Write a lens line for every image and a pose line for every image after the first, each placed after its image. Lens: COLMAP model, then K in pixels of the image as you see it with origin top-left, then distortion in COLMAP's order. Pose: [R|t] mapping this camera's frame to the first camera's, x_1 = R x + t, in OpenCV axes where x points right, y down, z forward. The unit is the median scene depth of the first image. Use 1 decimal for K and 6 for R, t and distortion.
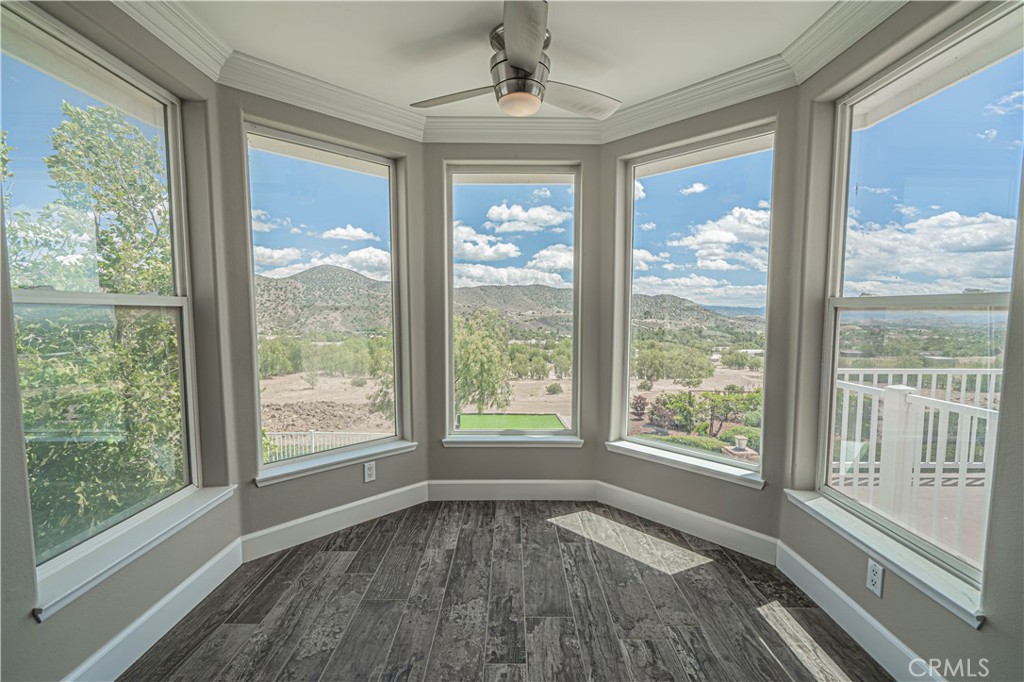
lens RADIAL K [[459.9, 0, 510.9], [0, 459.9, 349.1], [0, 0, 1]] dist [-0.004522, -0.000165]
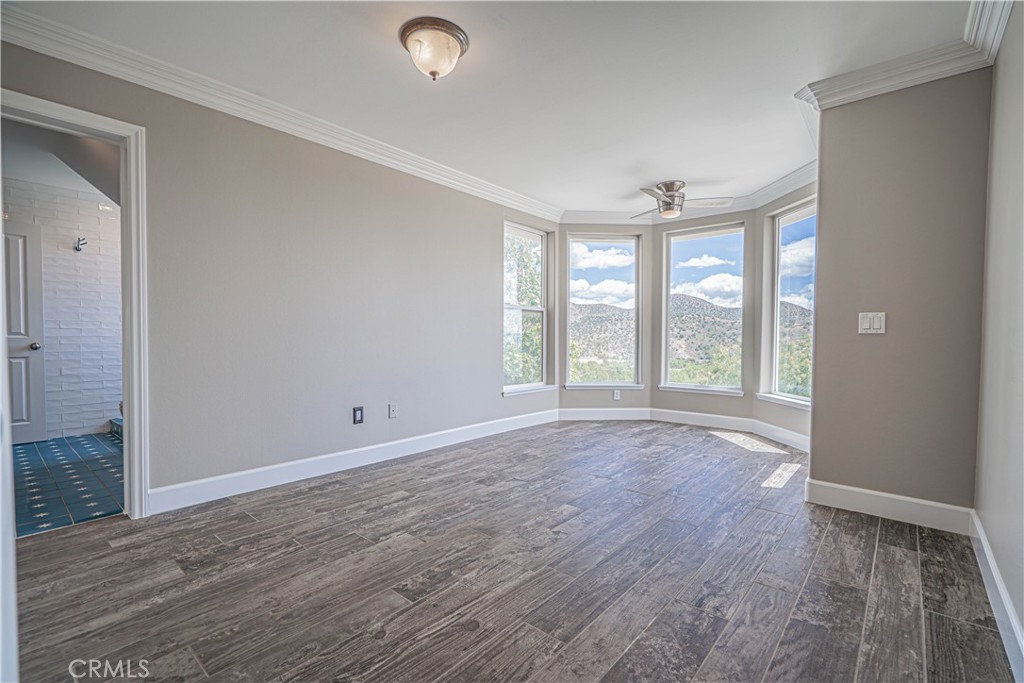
lens RADIAL K [[461.3, 0, 528.2], [0, 461.3, 352.6], [0, 0, 1]] dist [0.003333, 0.000470]
pose [[0.776428, 0.022036, -0.629821, 0.595372], [-0.055186, 0.997927, -0.033116, 0.160153], [0.627785, 0.060469, 0.776034, -0.732036]]
